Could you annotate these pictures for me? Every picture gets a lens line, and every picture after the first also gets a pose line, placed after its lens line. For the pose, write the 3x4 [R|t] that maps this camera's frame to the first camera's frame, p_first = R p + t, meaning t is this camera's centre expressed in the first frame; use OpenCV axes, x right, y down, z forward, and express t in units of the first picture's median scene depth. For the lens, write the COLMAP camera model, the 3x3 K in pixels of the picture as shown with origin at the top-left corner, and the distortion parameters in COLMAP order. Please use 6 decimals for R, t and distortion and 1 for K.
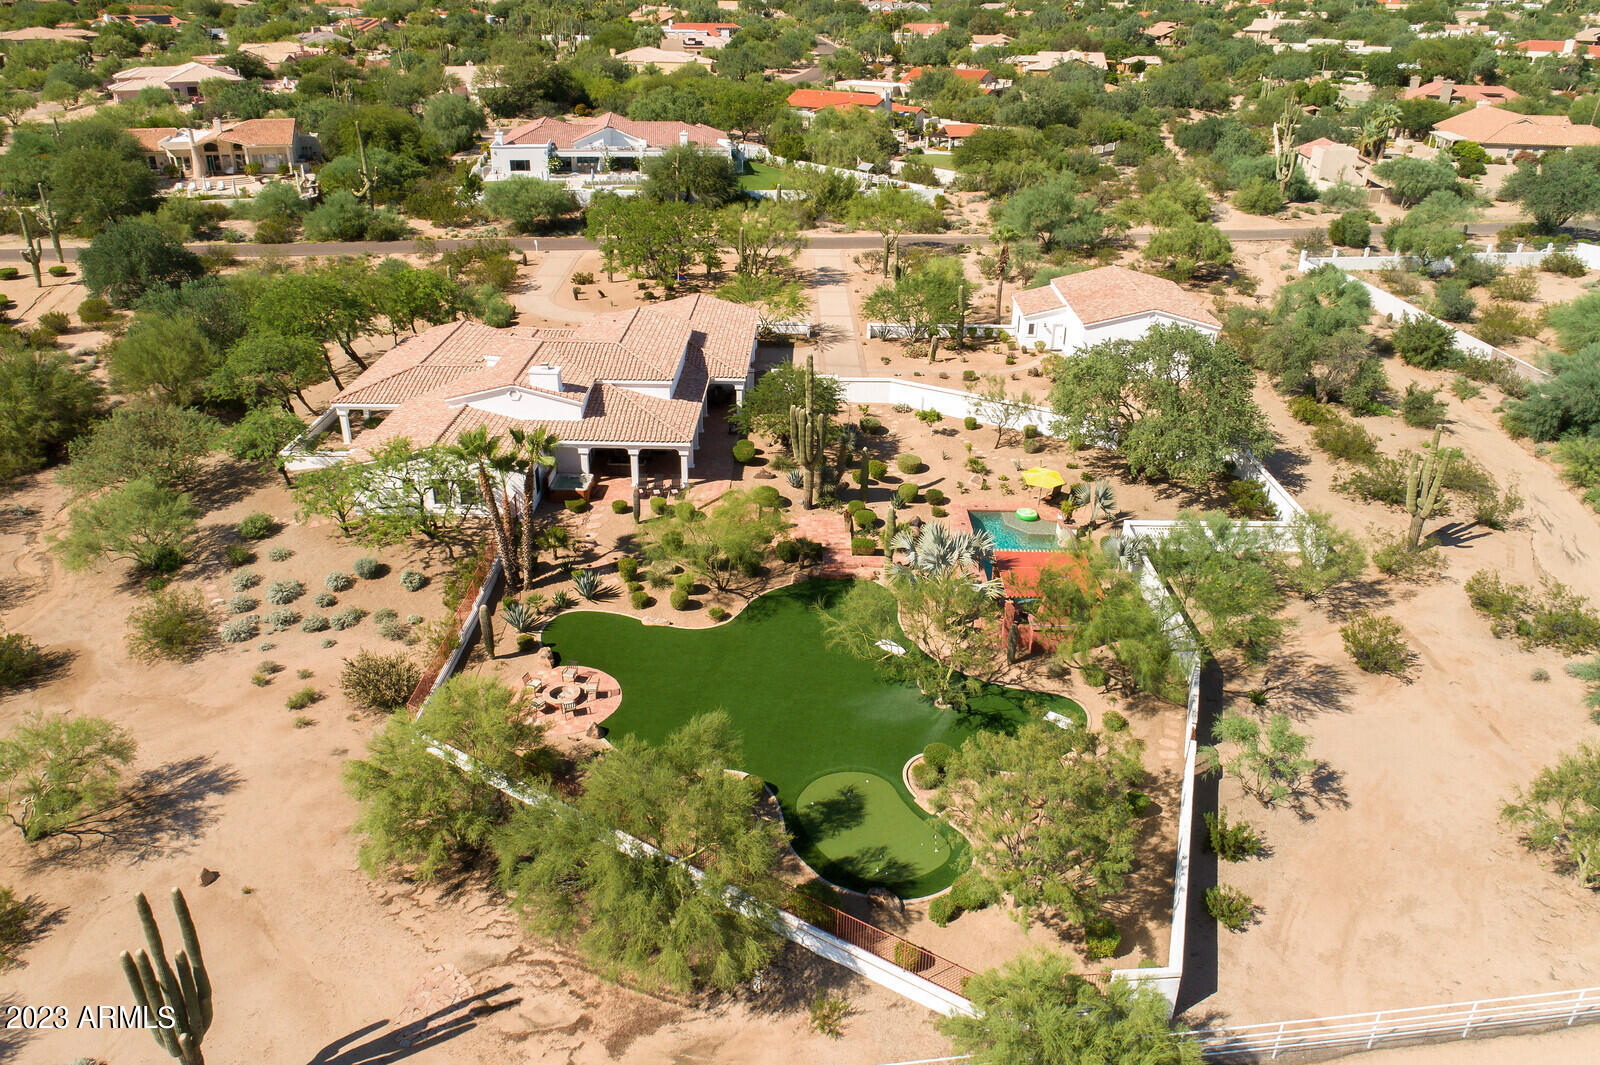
lens RADIAL K [[1112.1, 0, 793.1], [0, 1112.1, 494.4], [0, 0, 1]] dist [-0.011278, 0.008599]
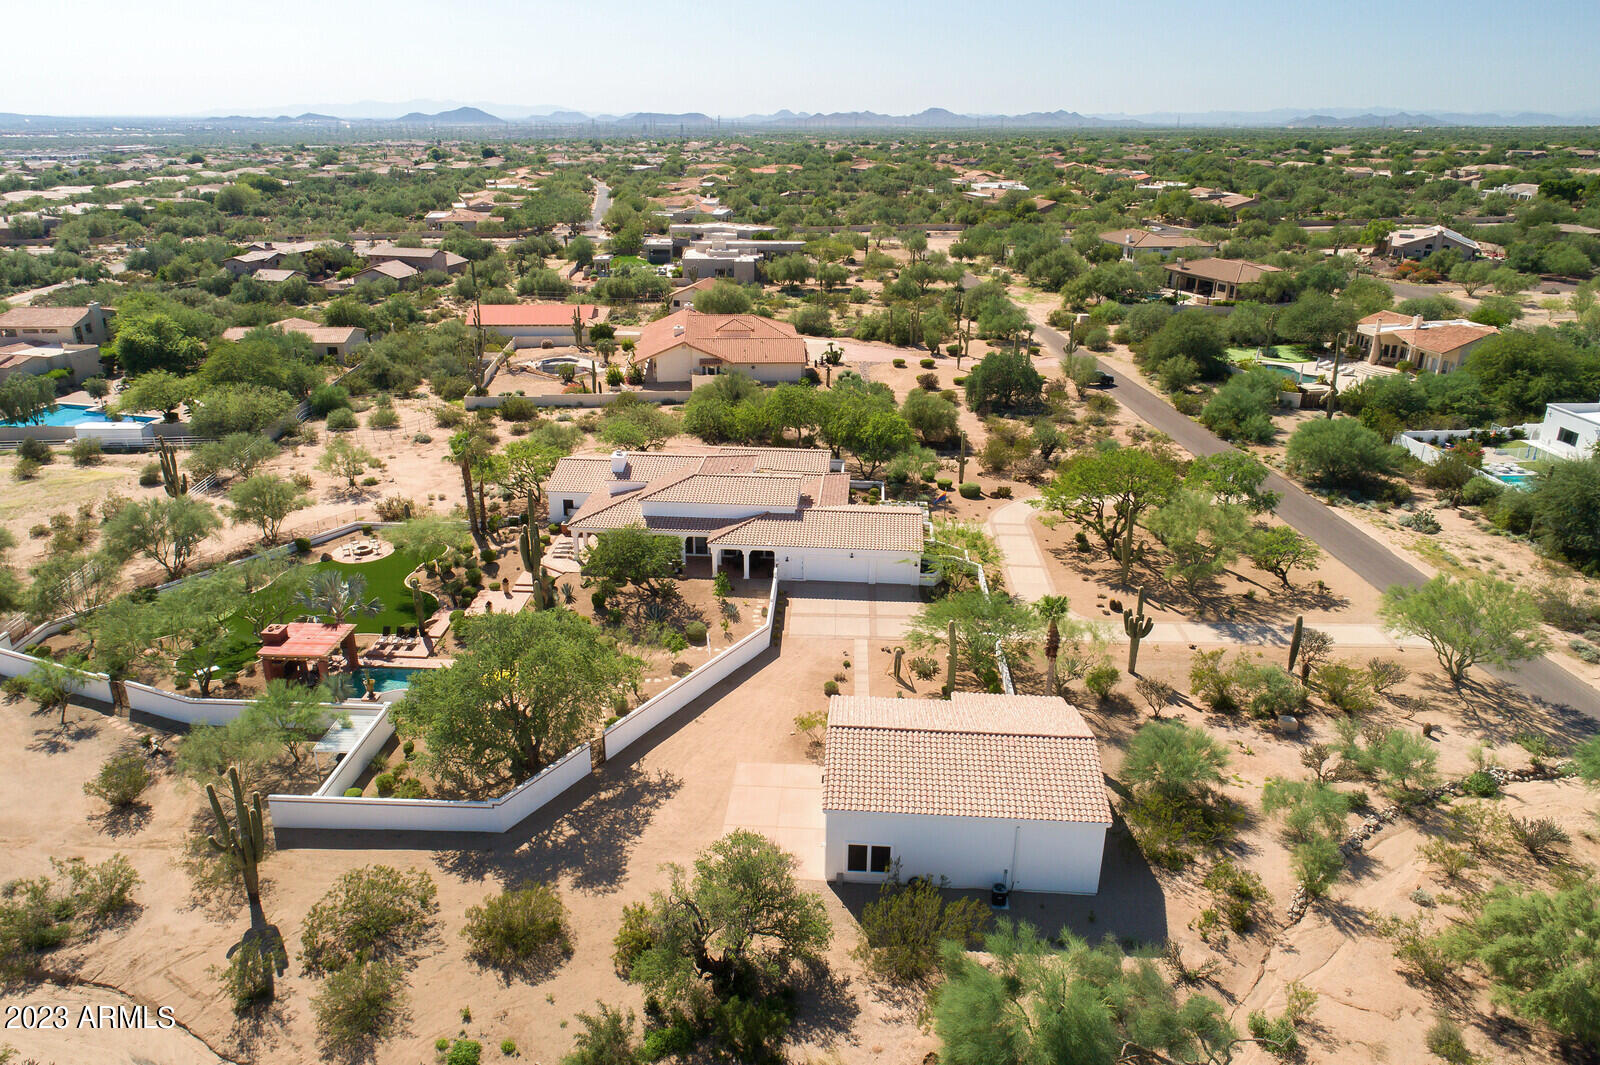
lens RADIAL K [[1067.2, 0, 800.0], [0, 1067.2, 532.5], [0, 0, 1]] dist [-0.009242, 0.005222]
pose [[-0.034277, 0.354649, -0.934371, 0.876328], [-0.425133, 0.840941, 0.334783, -0.461785], [0.904481, 0.408708, 0.121948, 0.845658]]
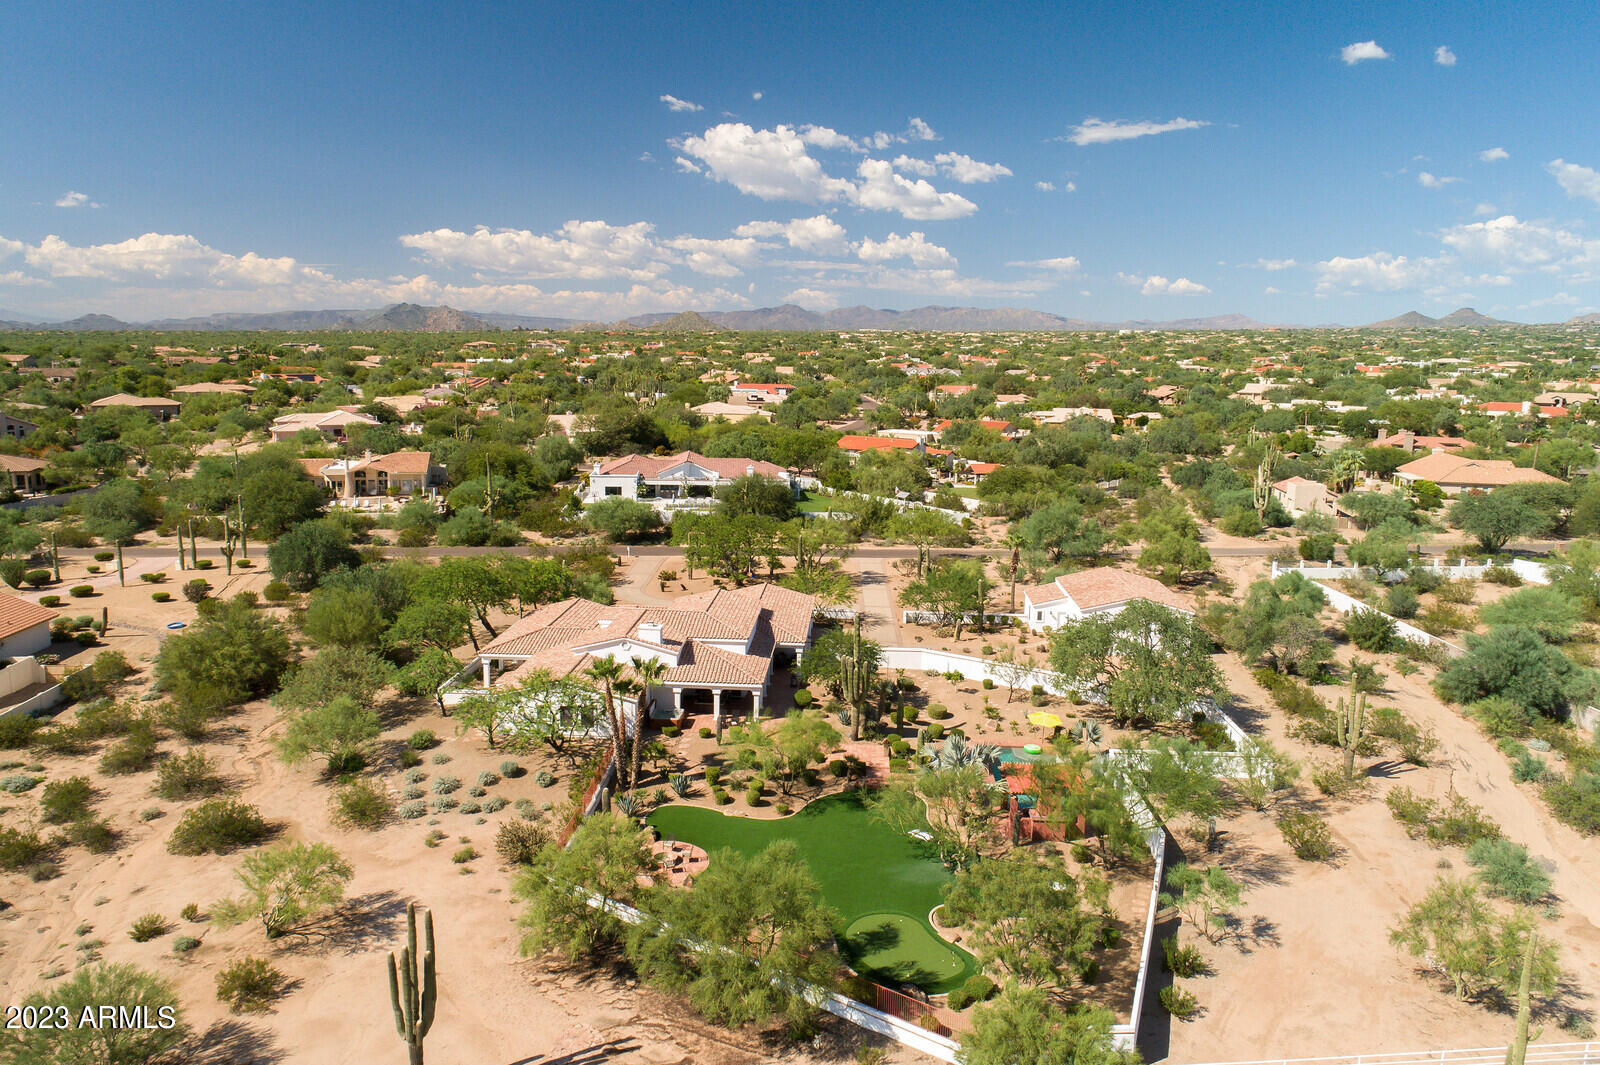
lens RADIAL K [[1067.2, 0, 800.0], [0, 1067.2, 532.5], [0, 0, 1]] dist [-0.009242, 0.005222]
pose [[0.999288, 0.011317, -0.035979, -0.005736], [-0.020344, 0.964989, -0.261499, 0.078577], [0.031760, 0.262045, 0.964533, -0.163660]]
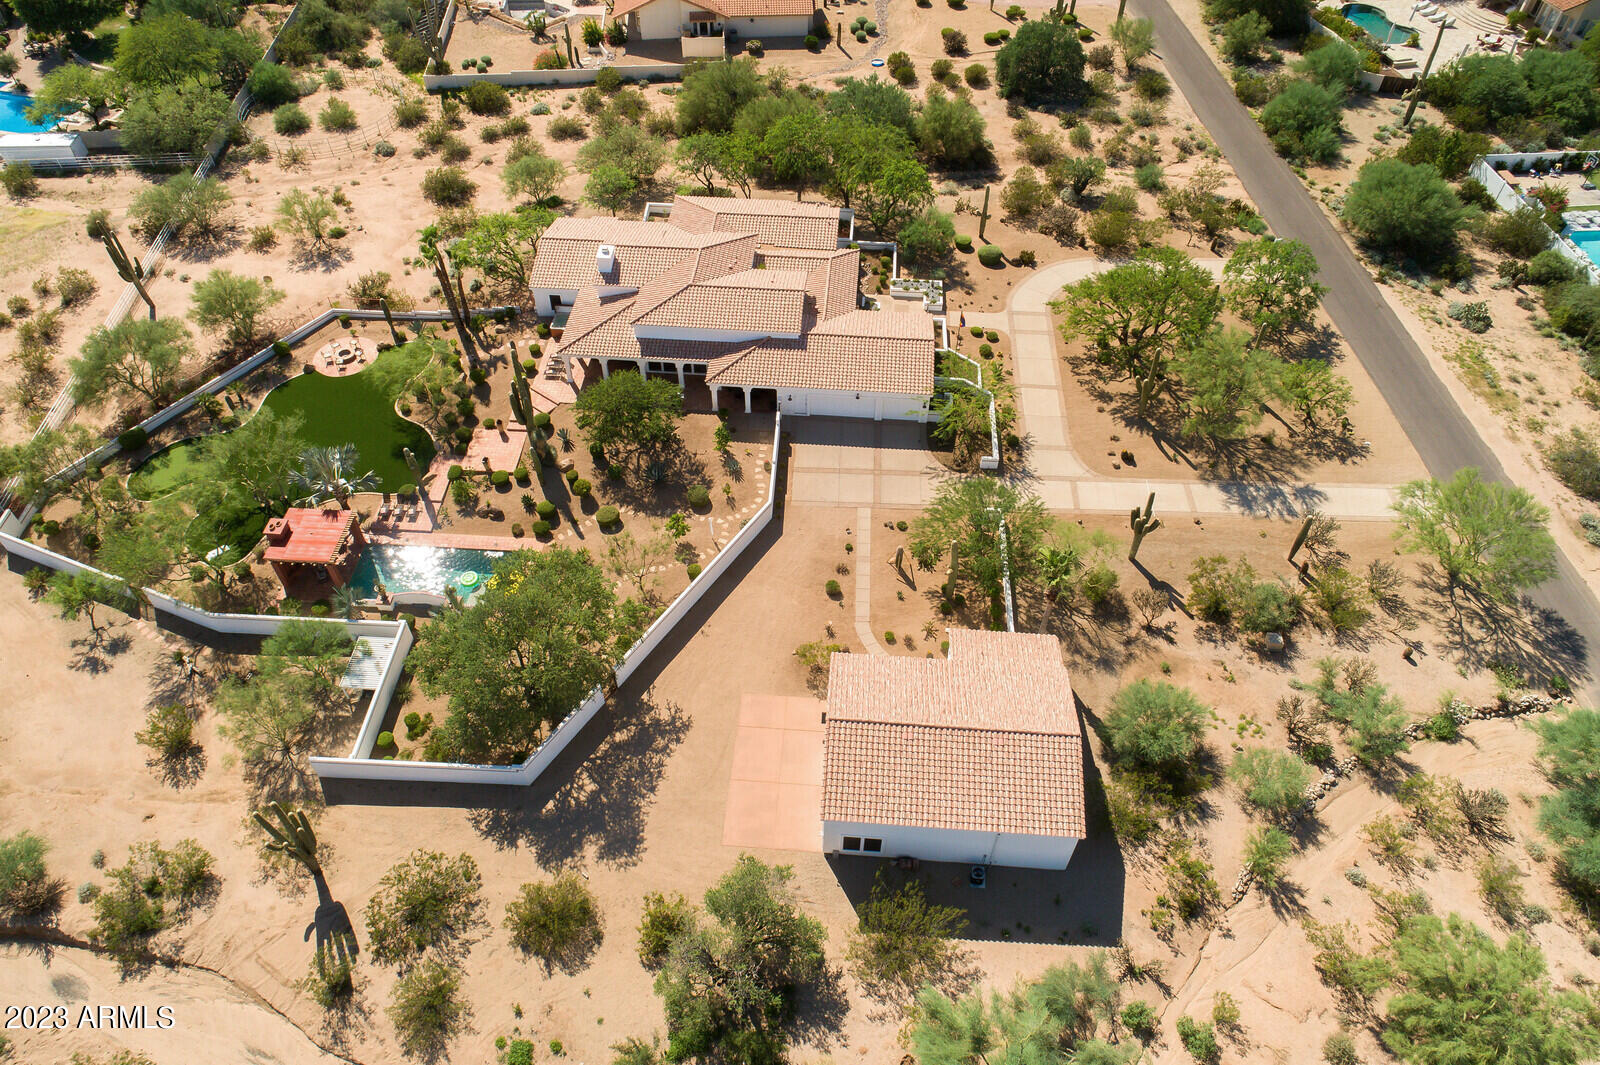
lens RADIAL K [[1067.2, 0, 800.0], [0, 1067.2, 532.5], [0, 0, 1]] dist [-0.009242, 0.005222]
pose [[-0.042033, 0.726039, -0.686368, 0.697870], [-0.419802, 0.610557, 0.671555, -0.669631], [0.906642, 0.316366, 0.279129, 0.747769]]
